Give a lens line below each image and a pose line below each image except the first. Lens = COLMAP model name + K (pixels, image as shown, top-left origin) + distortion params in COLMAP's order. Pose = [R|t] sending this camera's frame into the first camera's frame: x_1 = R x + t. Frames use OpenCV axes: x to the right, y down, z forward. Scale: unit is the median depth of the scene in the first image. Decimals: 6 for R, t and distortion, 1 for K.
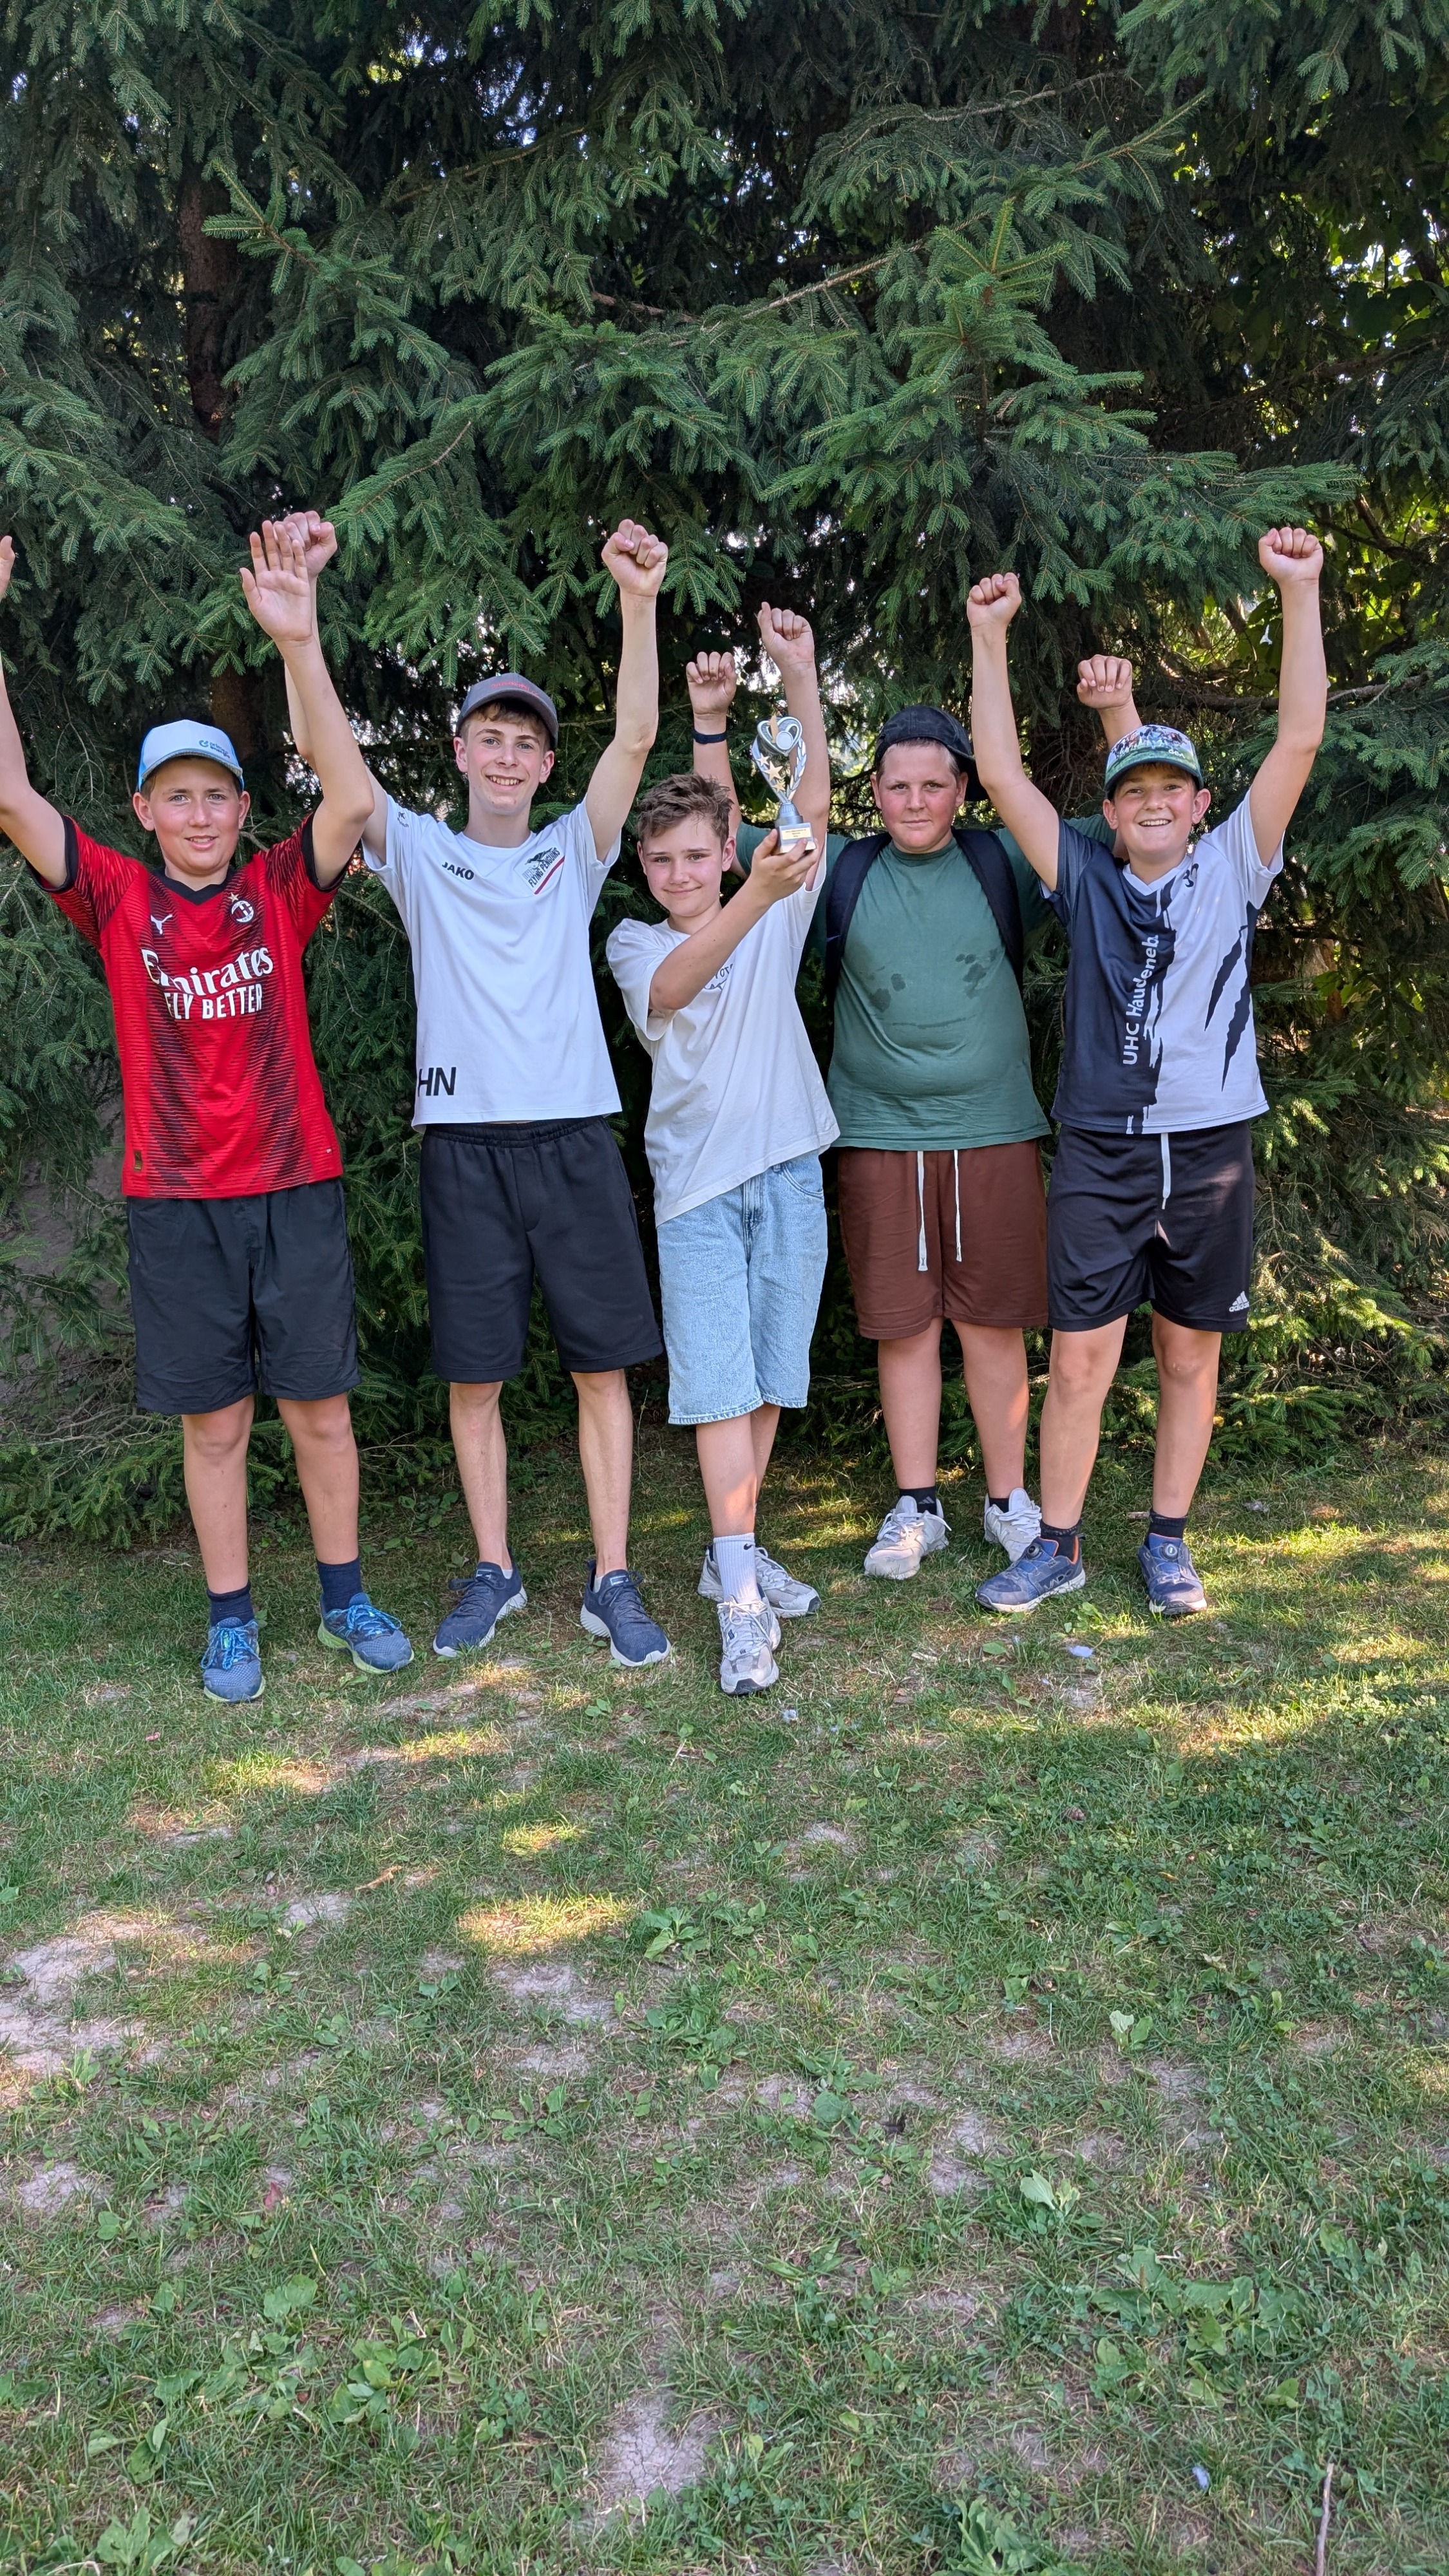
lens RADIAL K [[1826.1, 0, 737.6], [0, 1826.1, 1292.3], [0, 0, 1]] dist [0.031875, -0.023314]
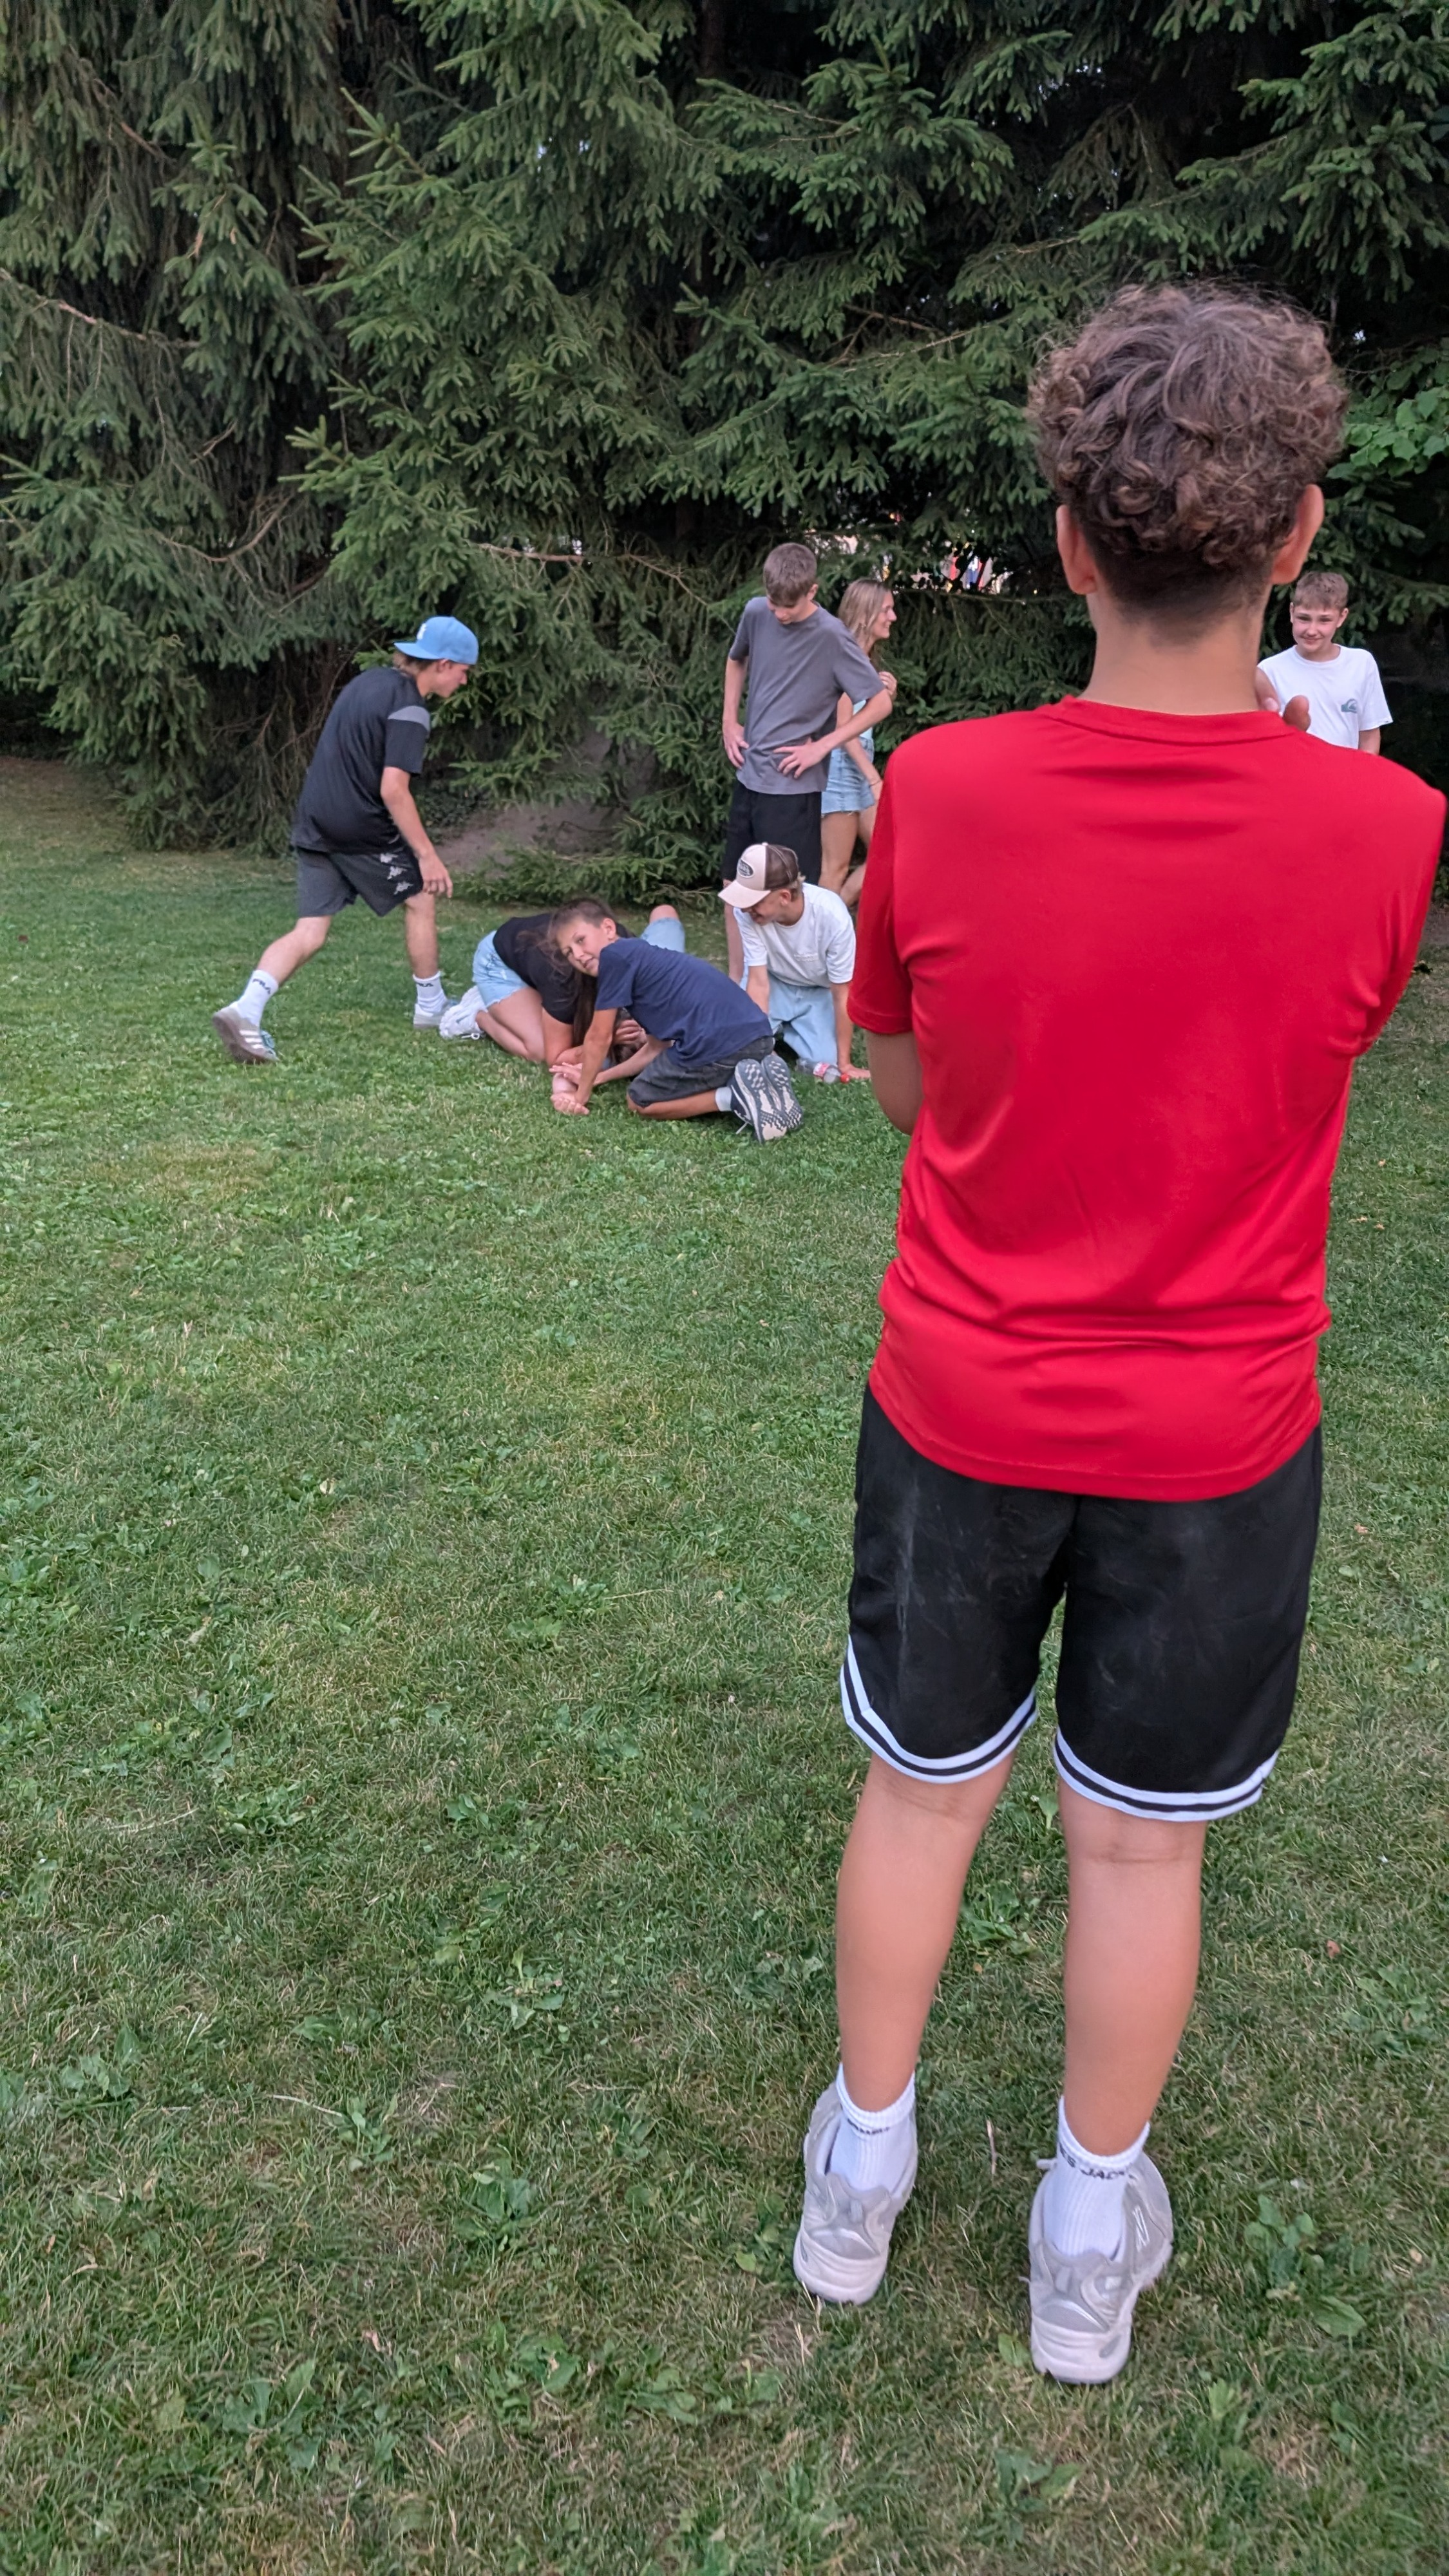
lens RADIAL K [[1826.1, 0, 719.4], [0, 1826.1, 1277.0], [0, 0, 1]] dist [0.031875, -0.023314]
pose [[0.949687, 0.184433, -0.253137, 0.655846], [-0.137729, 0.971813, 0.191341, 0.179808], [0.281291, -0.146850, 0.948320, -1.556258]]
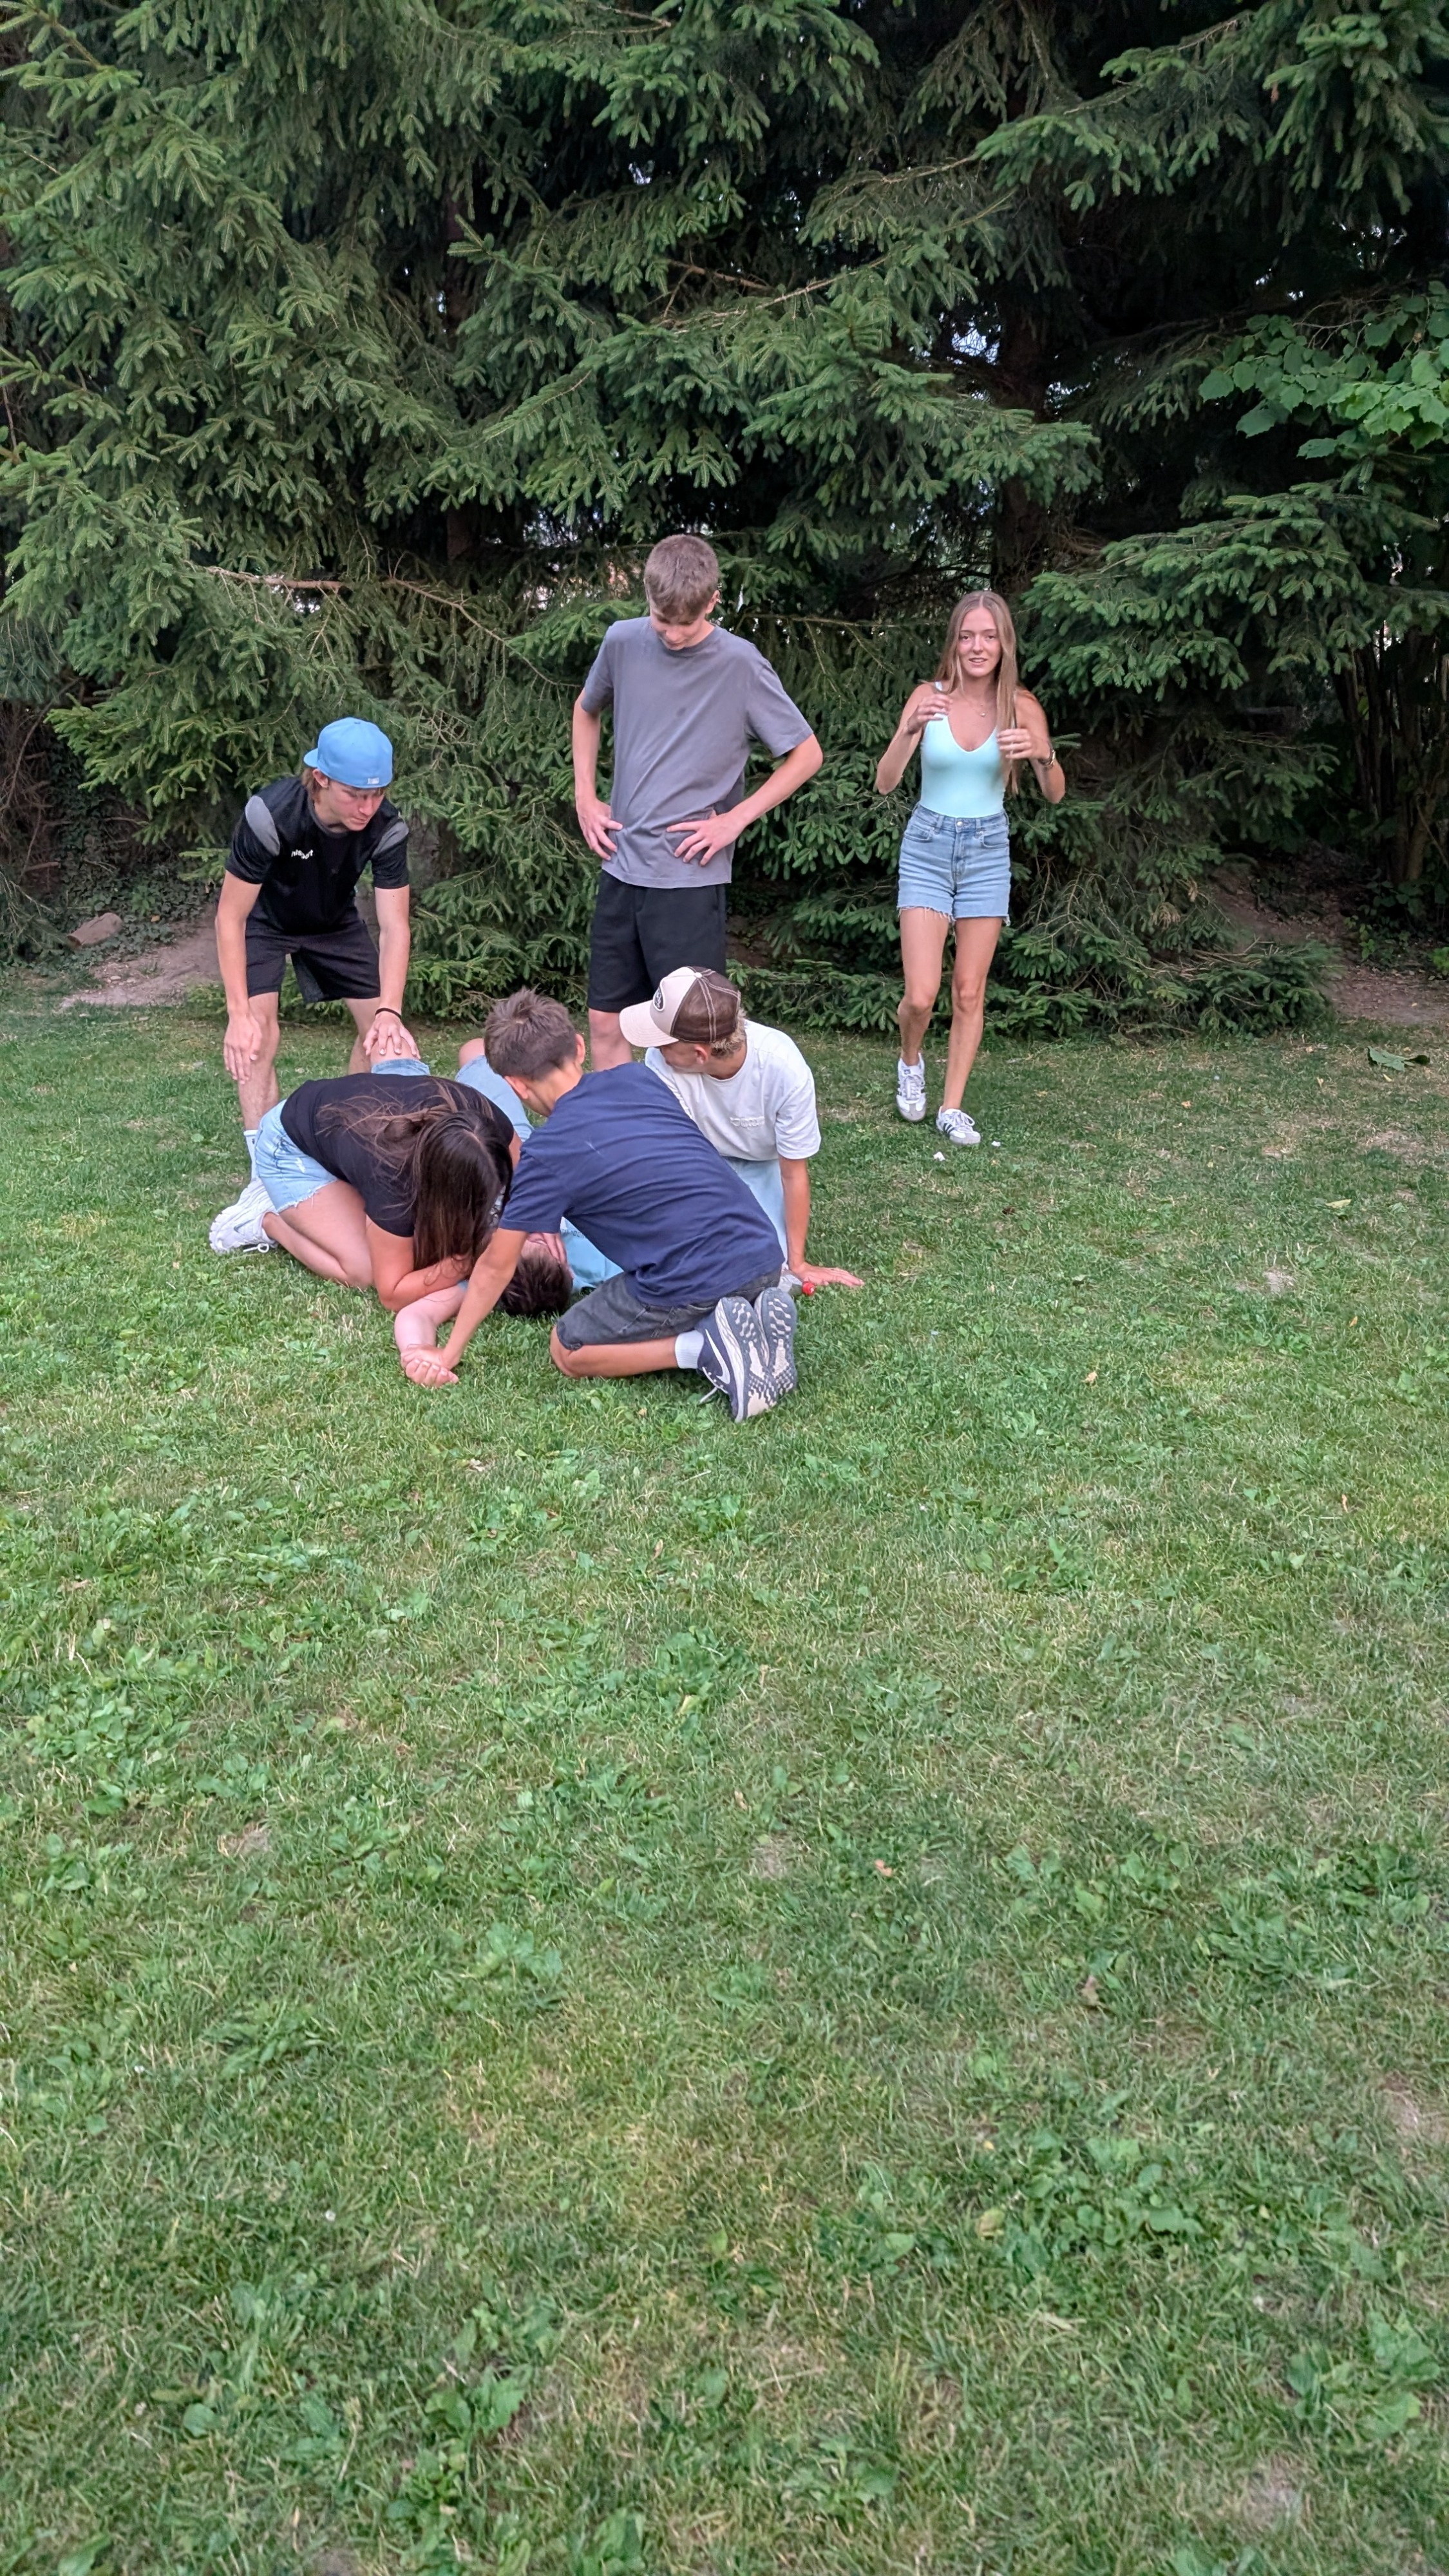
lens RADIAL K [[1826.1, 0, 702.9], [0, 1826.1, 1313.7], [0, 0, 1]] dist [0.031875, -0.023314]
pose [[0.984708, 0.115393, -0.130514, 0.344045], [-0.092338, 0.980993, 0.170665, 0.115579], [0.147727, -0.156004, 0.976647, -0.981379]]
